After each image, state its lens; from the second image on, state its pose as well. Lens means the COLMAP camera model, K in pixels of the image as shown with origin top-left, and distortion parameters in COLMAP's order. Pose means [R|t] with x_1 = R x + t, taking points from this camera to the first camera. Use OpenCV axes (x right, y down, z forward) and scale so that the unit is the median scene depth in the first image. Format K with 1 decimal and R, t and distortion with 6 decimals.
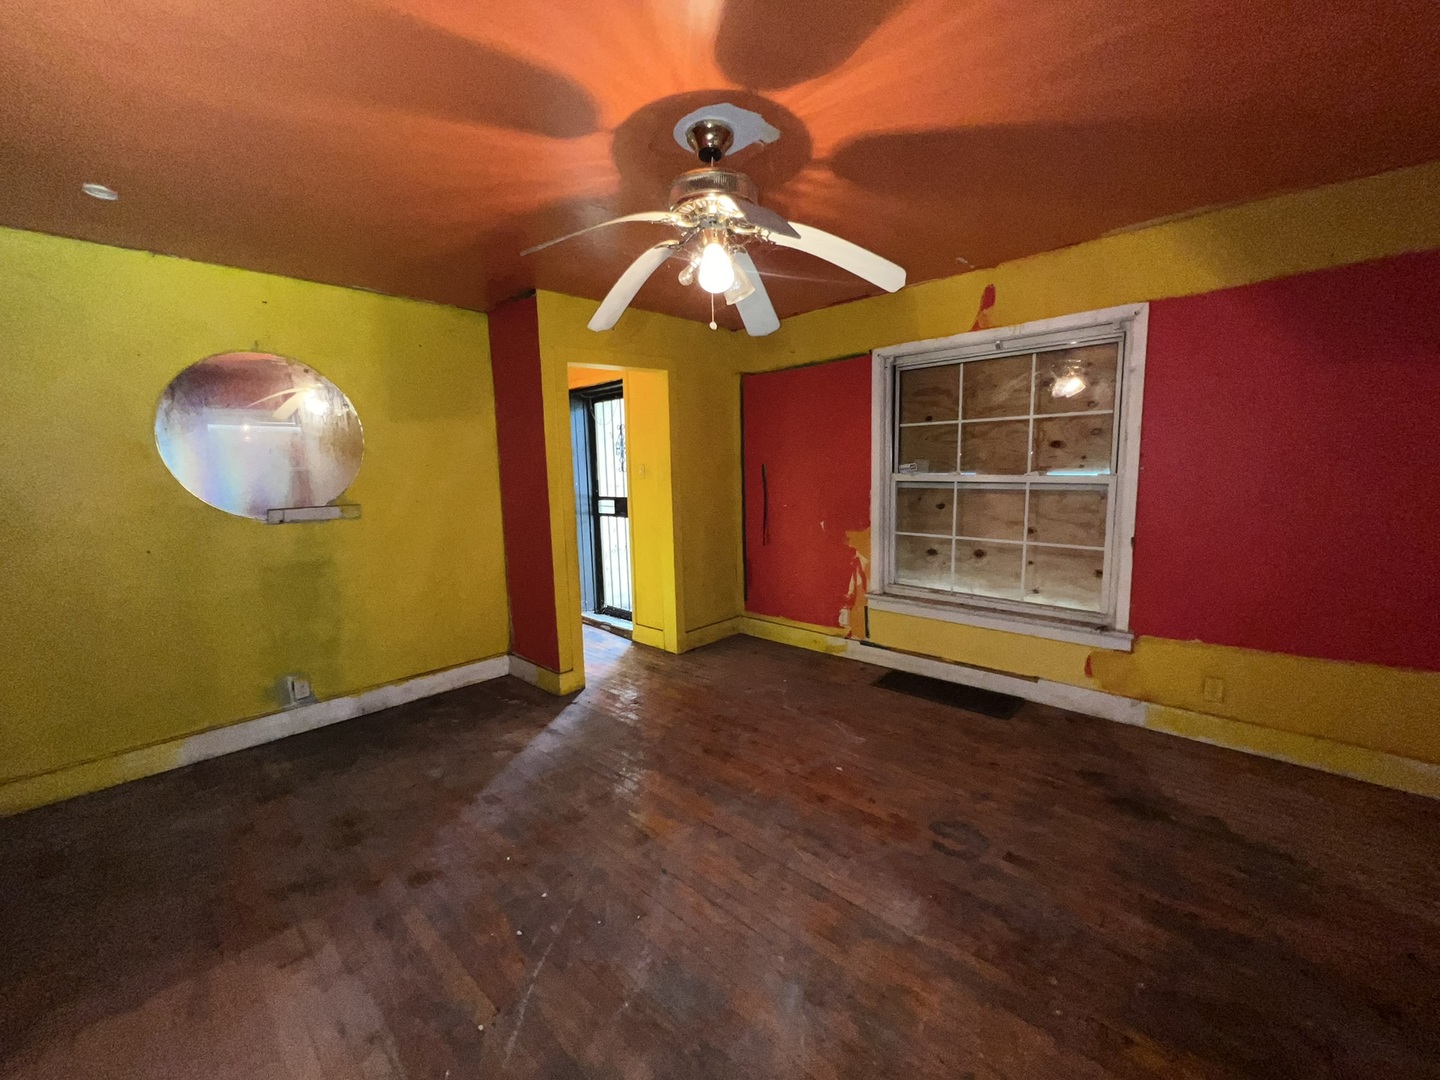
lens RADIAL K [[579.8, 0, 720.0], [0, 579.8, 540.0], [0, 0, 1]] dist [0.002389, 0.000328]
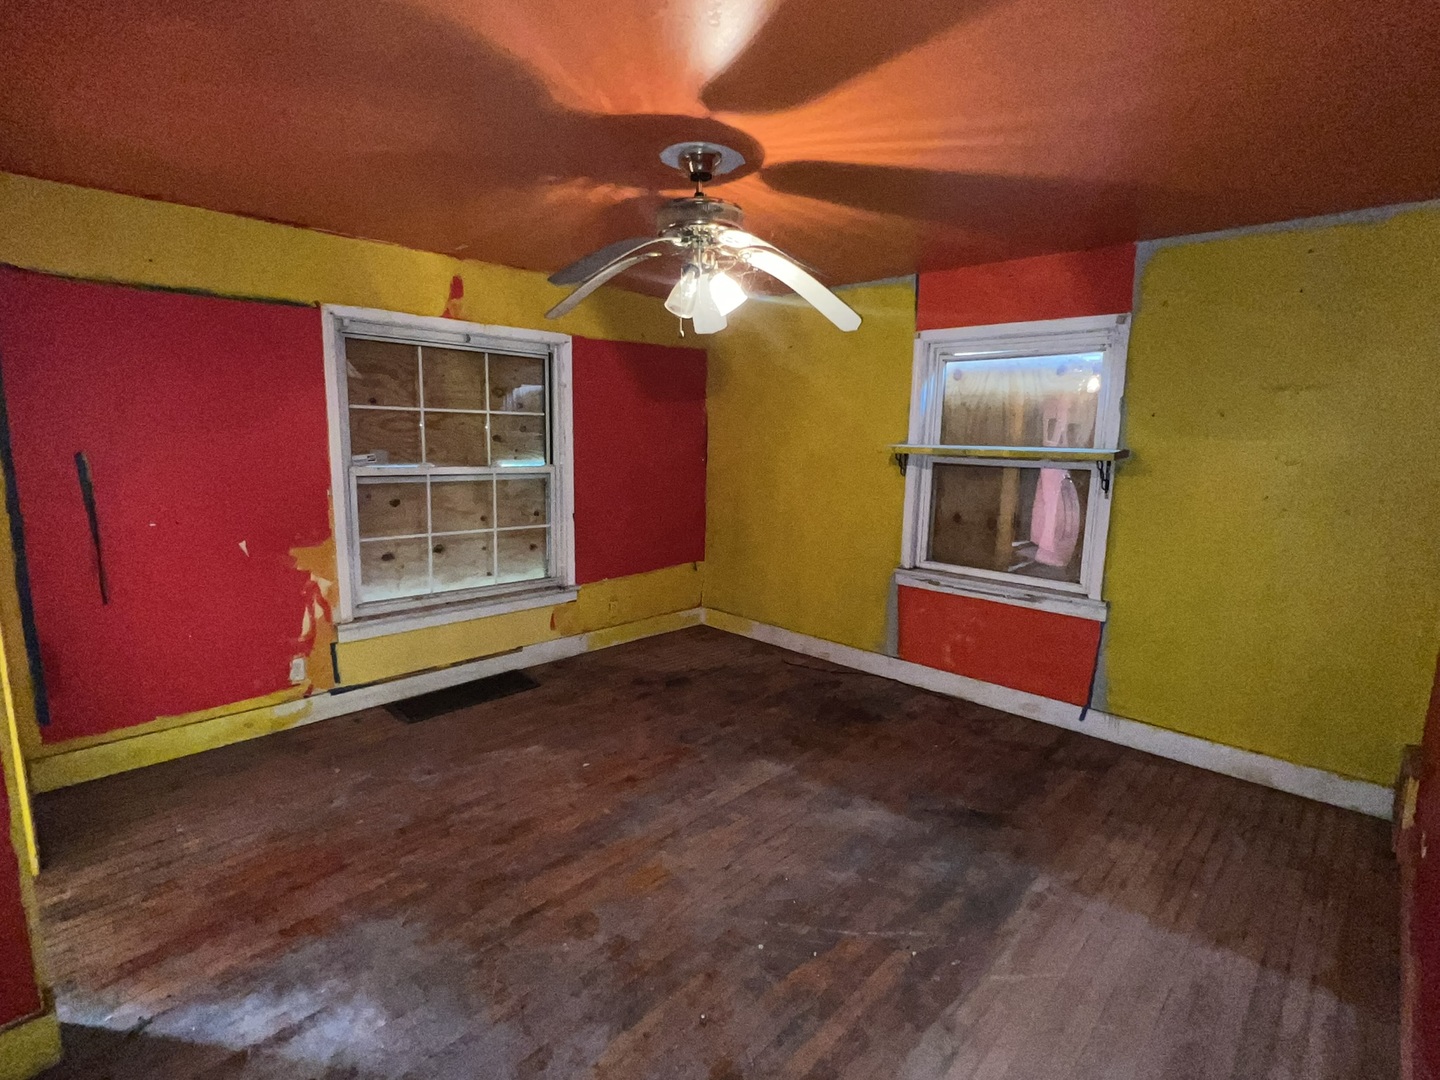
lens RADIAL K [[703.5, 0, 720.0], [0, 703.5, 540.0], [0, 0, 1]] dist [-0.004253, -0.000431]
pose [[0.004315, -0.126725, 0.991929, -0.748107], [0.106410, 0.986364, 0.125551, -0.092932], [-0.994313, 0.105009, 0.017741, 0.555023]]
